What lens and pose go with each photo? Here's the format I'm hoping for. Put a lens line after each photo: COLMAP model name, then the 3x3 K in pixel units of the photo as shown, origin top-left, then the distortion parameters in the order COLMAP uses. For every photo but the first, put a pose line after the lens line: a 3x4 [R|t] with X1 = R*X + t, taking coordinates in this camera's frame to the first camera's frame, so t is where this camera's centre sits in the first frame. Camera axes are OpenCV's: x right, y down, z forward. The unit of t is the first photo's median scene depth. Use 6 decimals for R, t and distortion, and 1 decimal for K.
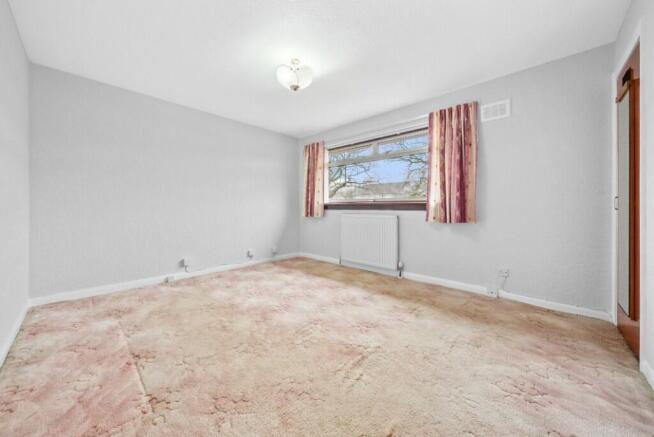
lens RADIAL K [[234.3, 0, 329.2], [0, 234.3, 209.4], [0, 0, 1]] dist [-0.000058, -0.000051]
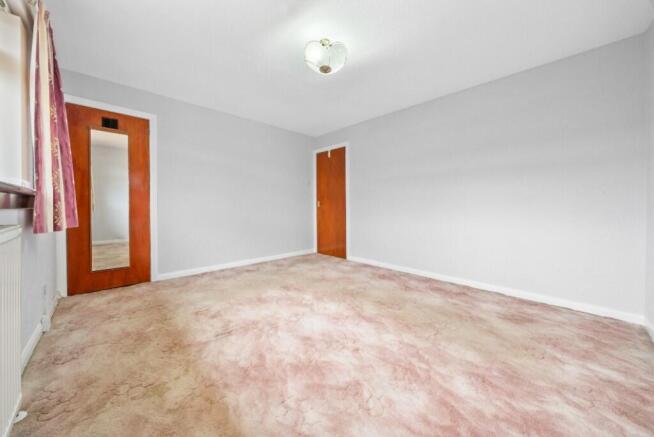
lens RADIAL K [[234.3, 0, 329.2], [0, 234.3, 209.4], [0, 0, 1]] dist [-0.000058, -0.000051]
pose [[-0.998168, -0.006351, 0.060165, -0.200106], [-0.005132, 0.999779, 0.020390, -0.004330], [-0.060281, 0.020044, -0.997980, 1.804561]]
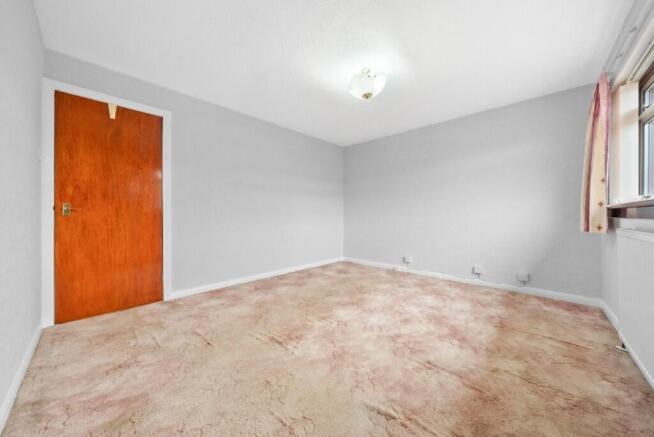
lens RADIAL K [[232.1, 0, 316.5], [0, 232.1, 215.1], [0, 0, 1]] dist [-0.000681, 0.000042]
pose [[-0.034305, 0.000670, -0.999411, 0.827360], [-0.009558, 0.999954, 0.000998, -0.000469], [0.999366, 0.009587, -0.034297, 0.784041]]
